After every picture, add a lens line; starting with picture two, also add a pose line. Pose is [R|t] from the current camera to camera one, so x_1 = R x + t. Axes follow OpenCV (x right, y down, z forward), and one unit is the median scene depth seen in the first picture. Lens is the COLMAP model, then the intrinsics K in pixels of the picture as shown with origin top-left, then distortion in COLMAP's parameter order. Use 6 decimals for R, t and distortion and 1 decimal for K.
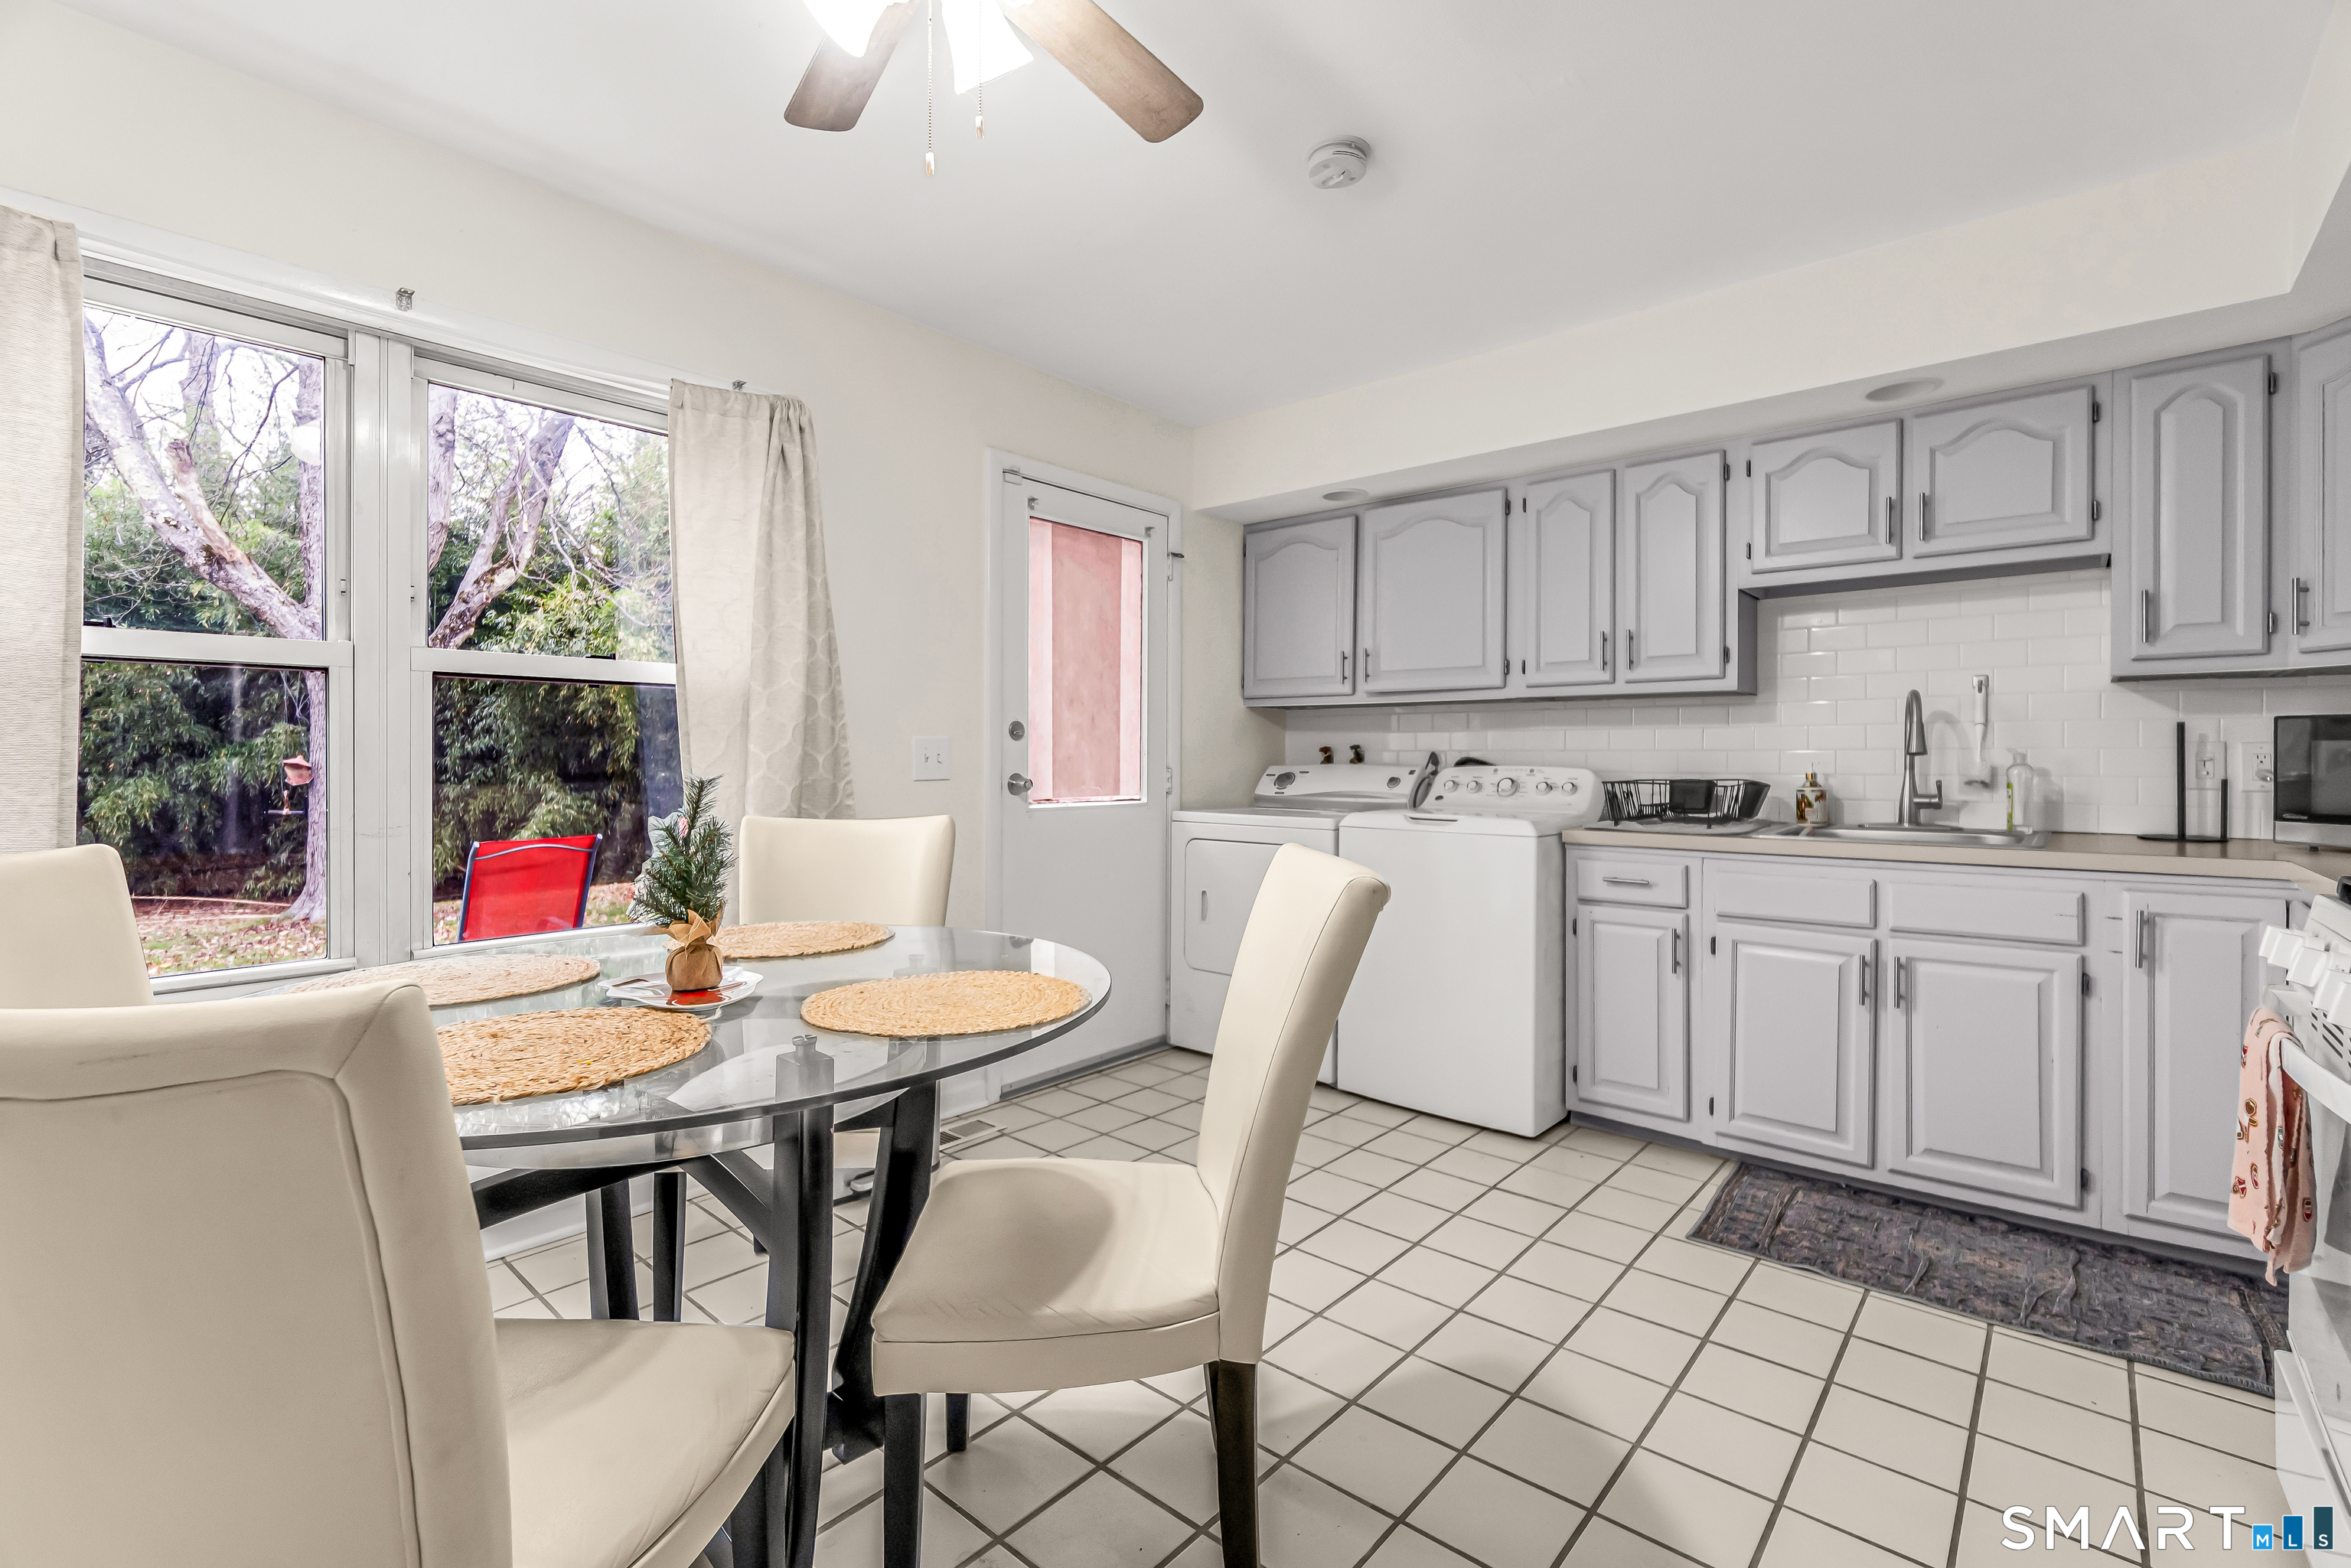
lens RADIAL K [[1036.8, 0, 1174.9], [0, 1036.8, 778.1], [0, 0, 1]] dist [-0.002095, -0.000587]
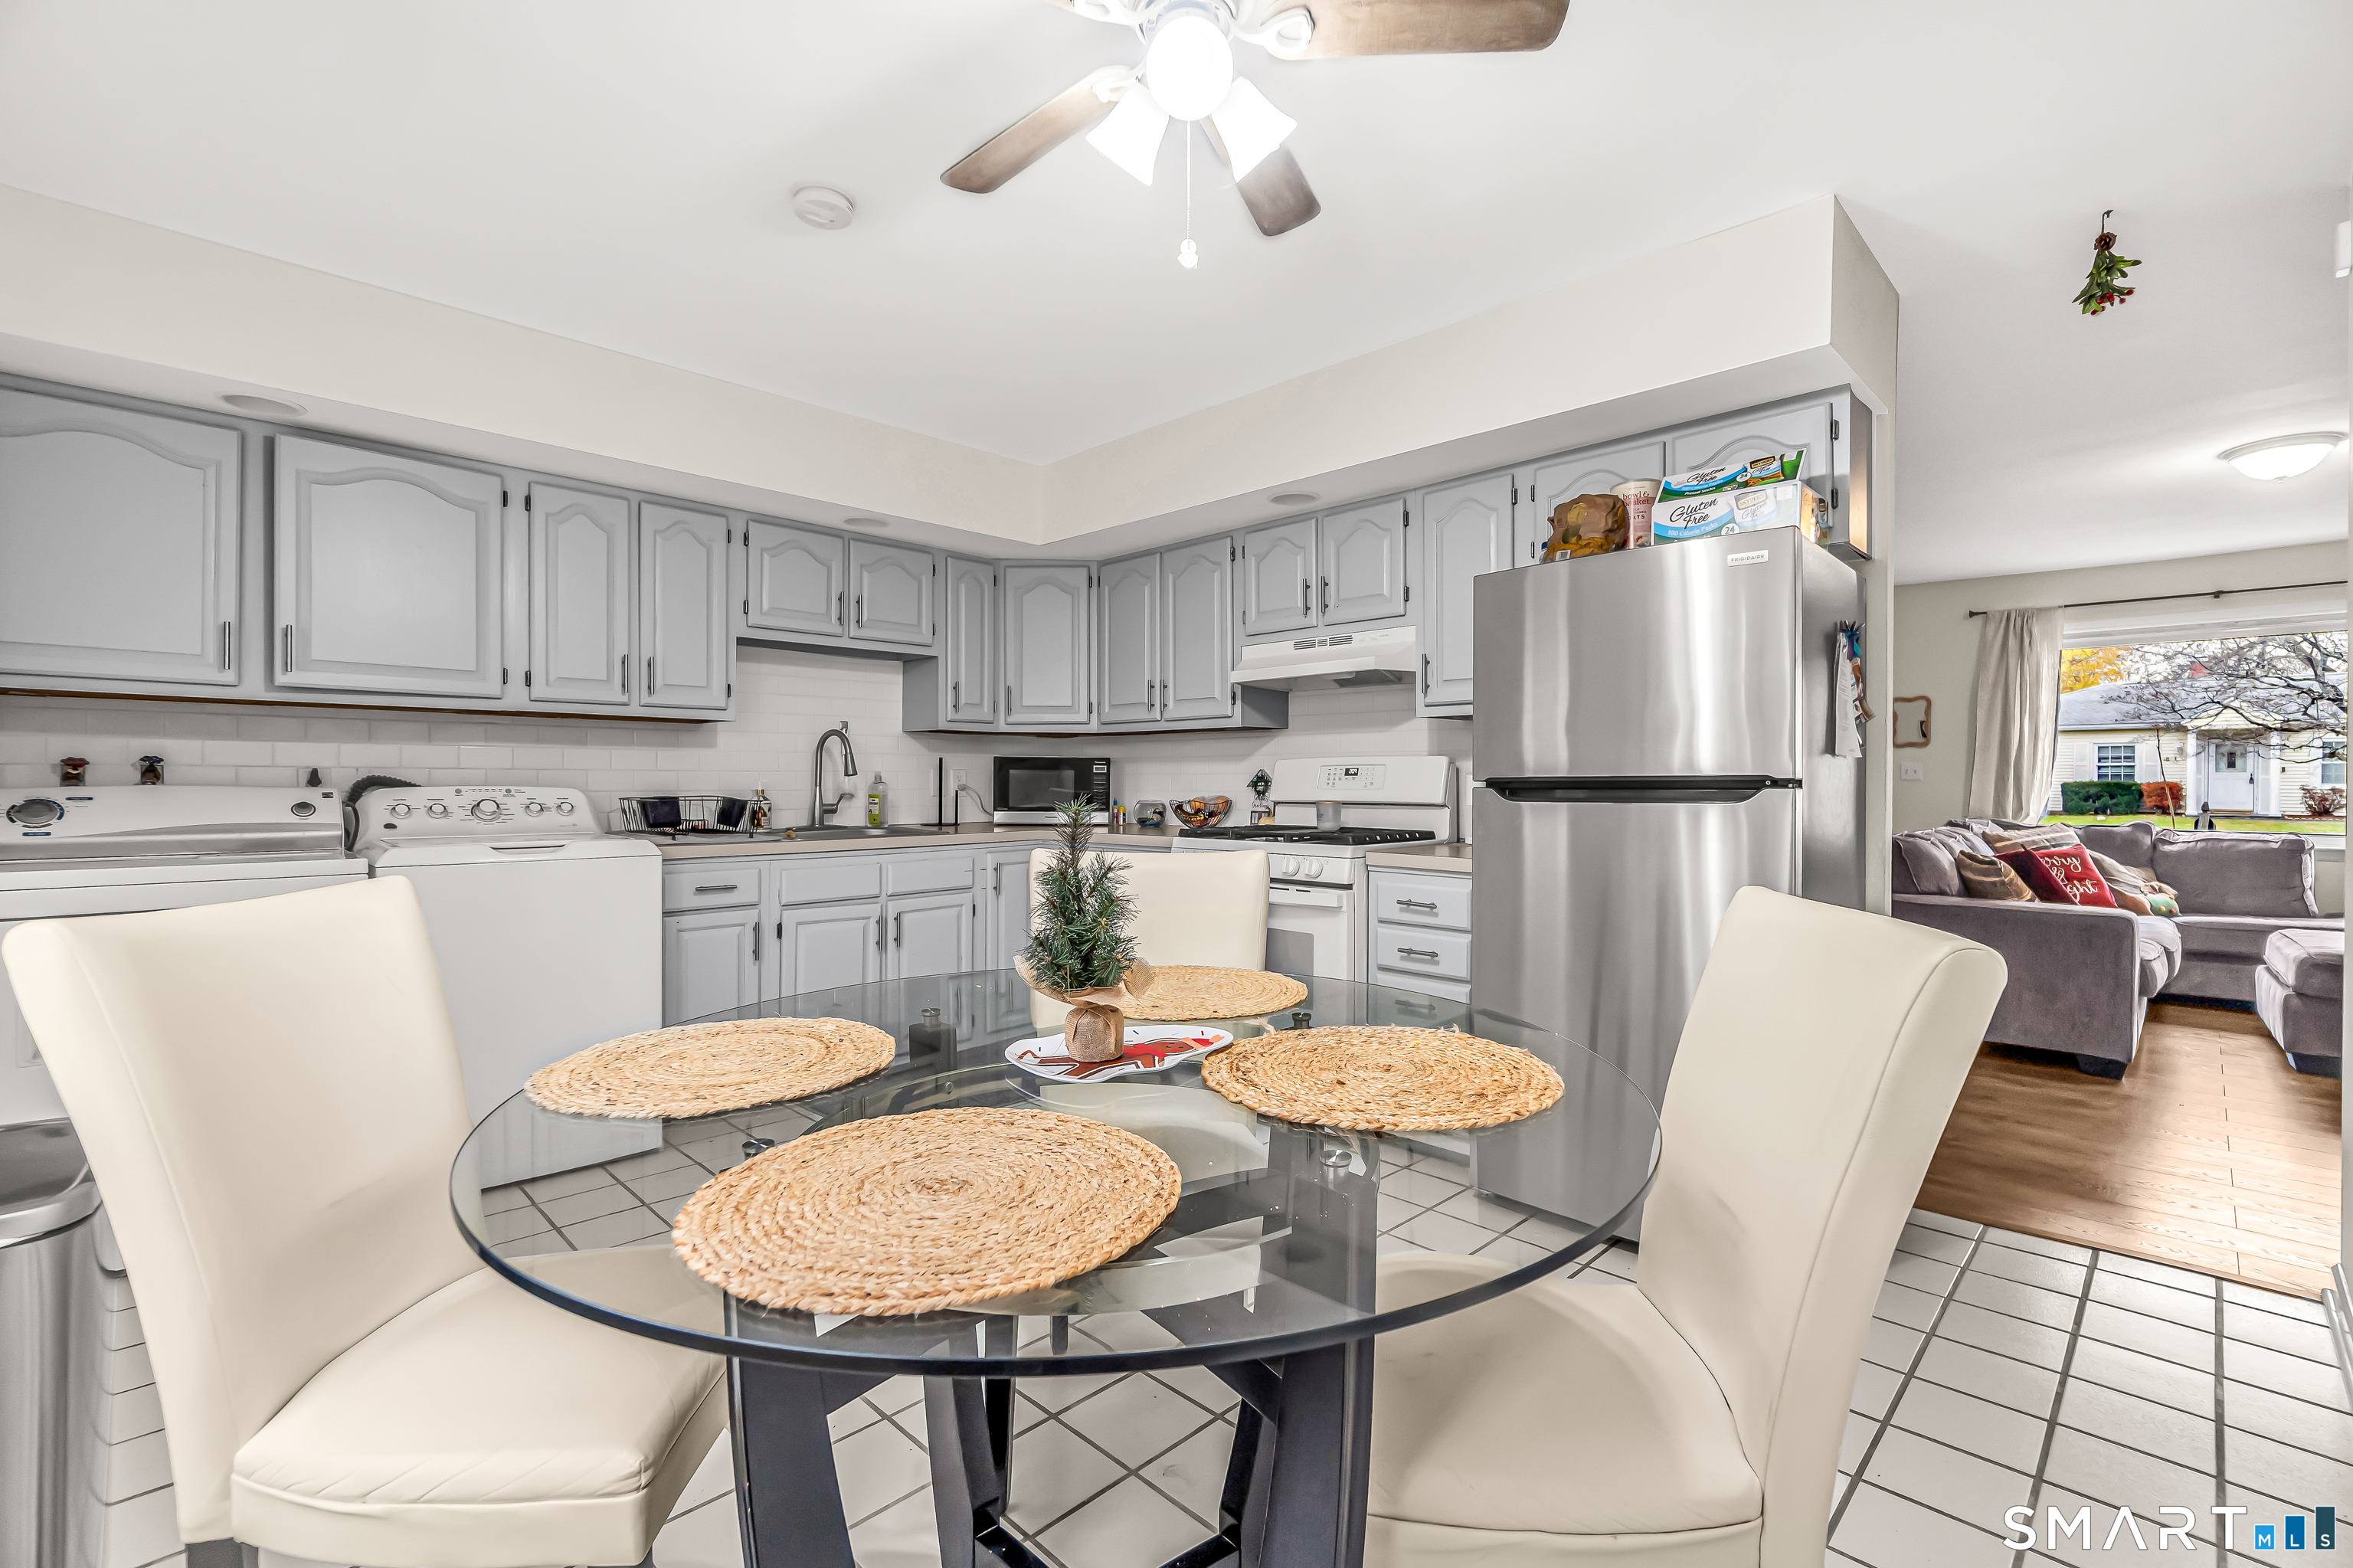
lens RADIAL K [[1037.7, 0, 1167.5], [0, 1037.7, 780.4], [0, 0, 1]] dist [-0.002095, -0.000587]
pose [[0.074724, 0.001303, 0.997203, -0.635851], [0.019314, 0.999810, -0.002754, -0.003282], [-0.997017, 0.019466, 0.074685, 0.427794]]
